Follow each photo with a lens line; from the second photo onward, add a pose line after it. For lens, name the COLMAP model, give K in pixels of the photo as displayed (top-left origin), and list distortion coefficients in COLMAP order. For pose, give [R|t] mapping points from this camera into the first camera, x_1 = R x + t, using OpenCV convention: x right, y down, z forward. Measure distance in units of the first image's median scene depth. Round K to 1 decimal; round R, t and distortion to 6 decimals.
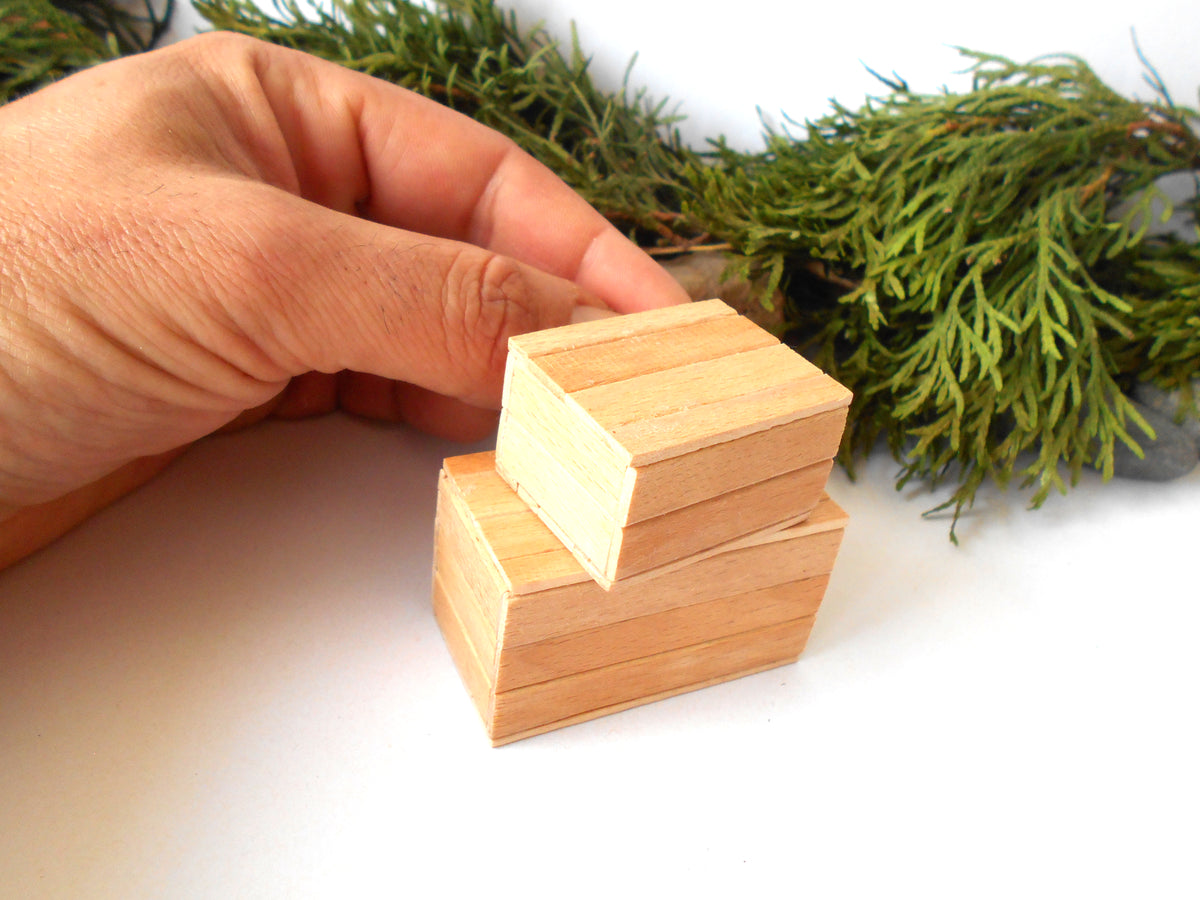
lens RADIAL K [[1023.1, 0, 600.0], [0, 1023.1, 450.0], [0, 0, 1]] dist [-0.046910, 0.047363]
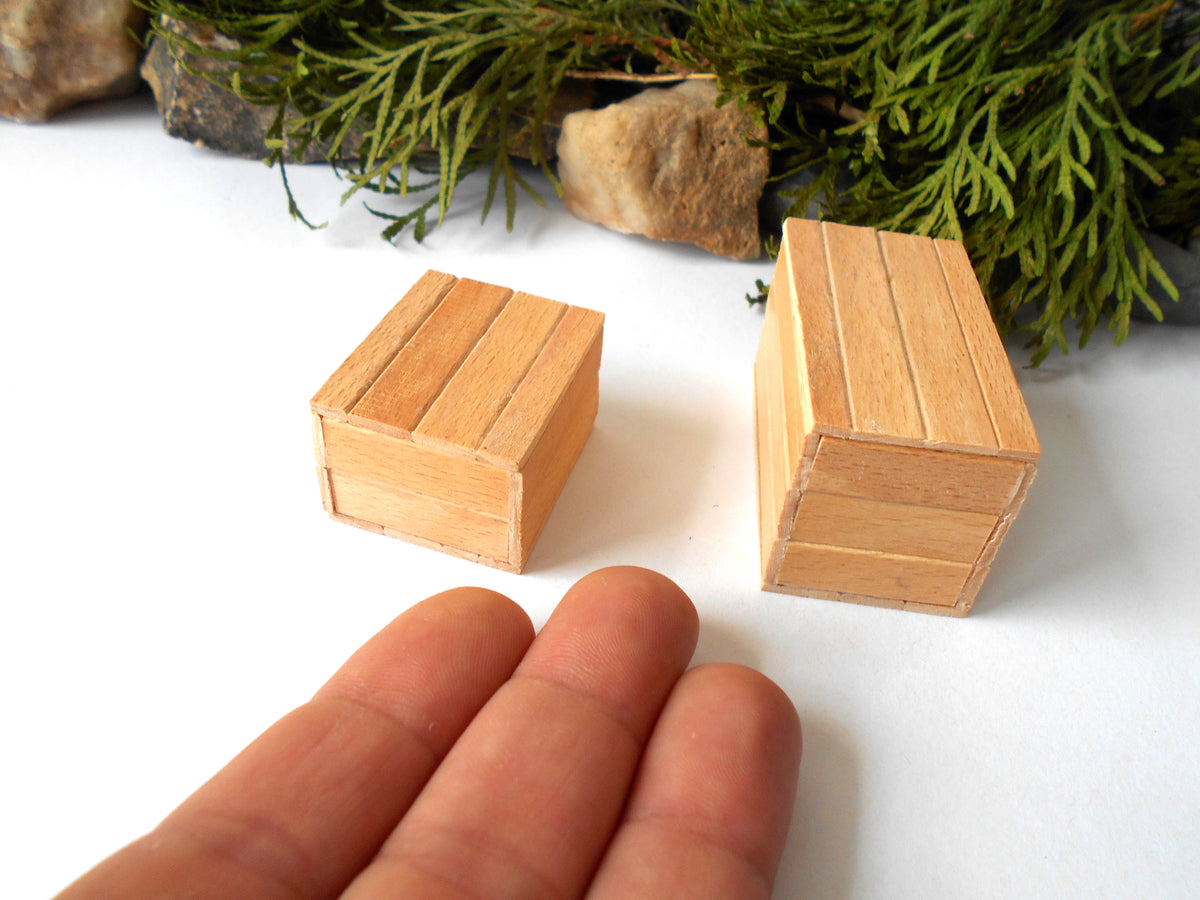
lens RADIAL K [[1023.7, 0, 598.8], [0, 1023.7, 454.4], [0, 0, 1]] dist [-0.028738, 0.017301]
pose [[0.991206, 0.064679, -0.115445, 0.140950], [-0.052096, 0.992691, 0.108862, 0.052794], [0.121642, -0.101890, 0.987331, 0.025666]]
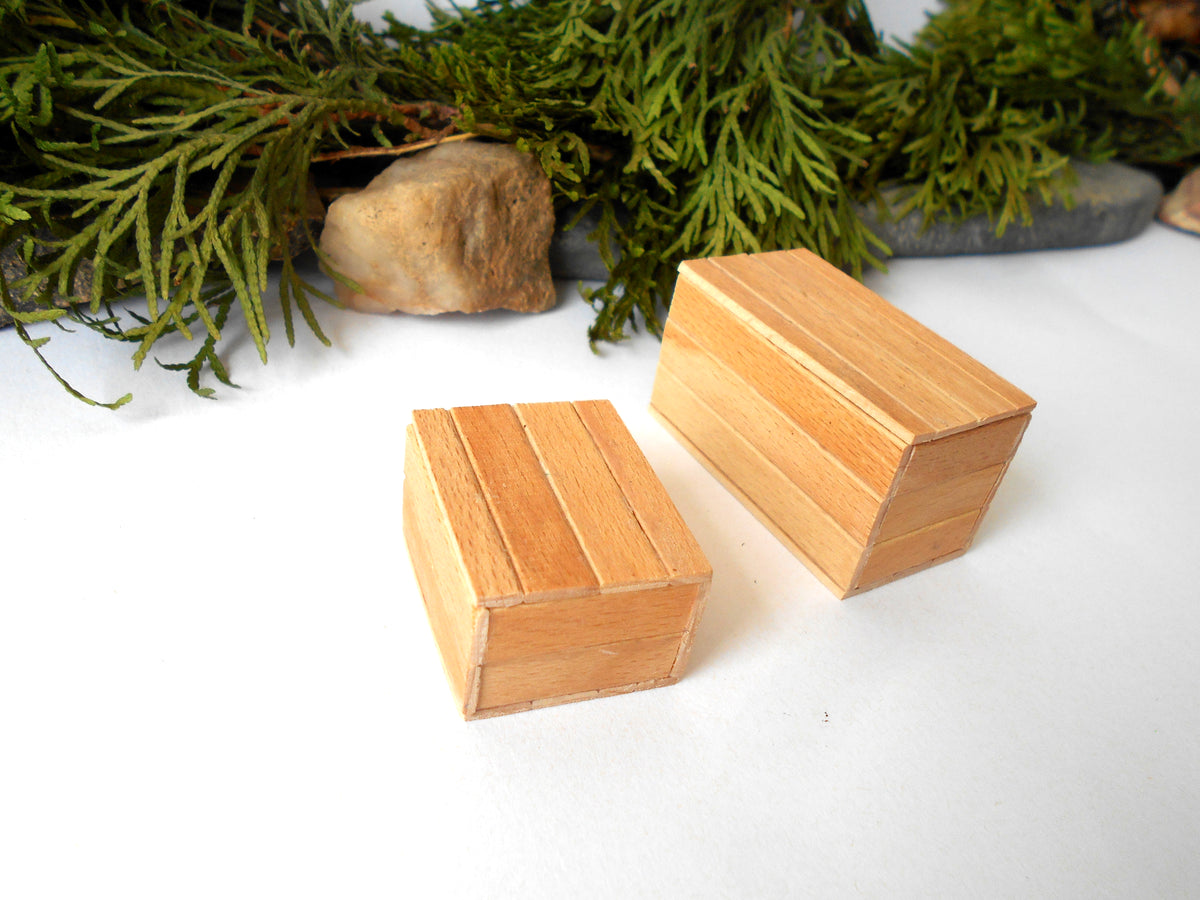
lens RADIAL K [[1023.7, 0, 598.8], [0, 1023.7, 454.4], [0, 0, 1]] dist [-0.028738, 0.017301]
pose [[0.868819, -0.264325, 0.418672, -0.252159], [0.219304, 0.963548, 0.153232, -0.040115], [-0.443914, -0.041314, 0.895116, 0.127586]]
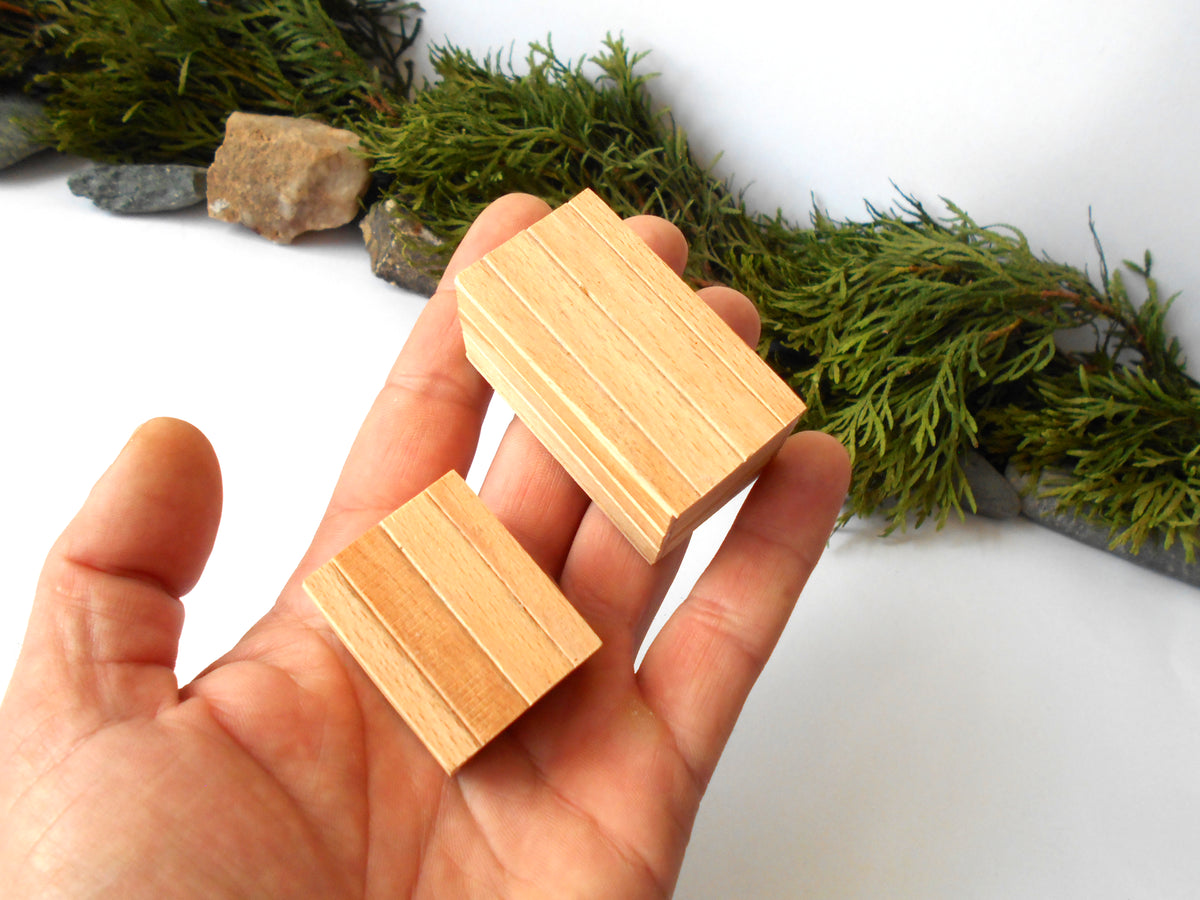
lens RADIAL K [[1023.1, 0, 600.0], [0, 1023.1, 450.0], [0, 0, 1]] dist [-0.046910, 0.047363]
pose [[0.966253, 0.244368, -0.081486, 0.100497], [-0.229912, 0.960785, 0.155023, -0.200624], [0.116173, -0.131056, 0.984545, -0.531462]]
